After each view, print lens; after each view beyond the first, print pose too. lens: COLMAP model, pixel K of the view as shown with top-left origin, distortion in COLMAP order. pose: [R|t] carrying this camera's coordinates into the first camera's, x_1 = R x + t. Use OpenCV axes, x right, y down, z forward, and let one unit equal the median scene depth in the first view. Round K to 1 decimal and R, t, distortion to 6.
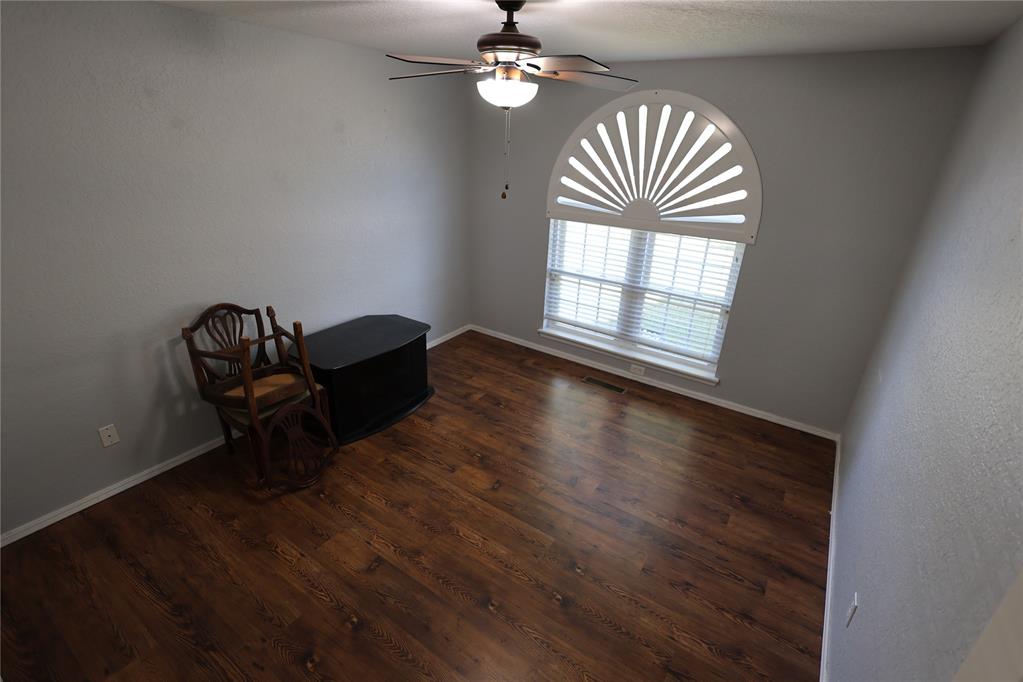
lens RADIAL K [[469.7, 0, 516.5], [0, 469.7, 340.9], [0, 0, 1]] dist [0.000796, 0.000296]
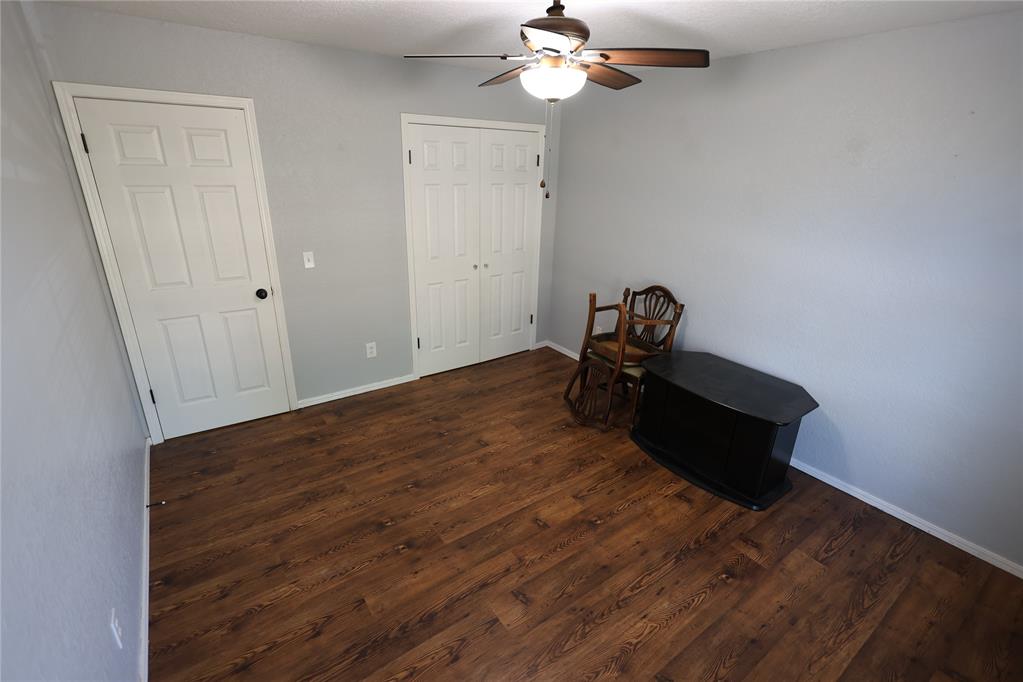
lens RADIAL K [[469.7, 0, 516.8], [0, 469.7, 341.8], [0, 0, 1]] dist [0.000796, 0.000296]
pose [[-0.345887, 0.296341, -0.890250, 0.828137], [-0.409521, 0.805990, 0.427403, -0.413998], [0.844189, 0.512409, -0.157424, 1.150736]]
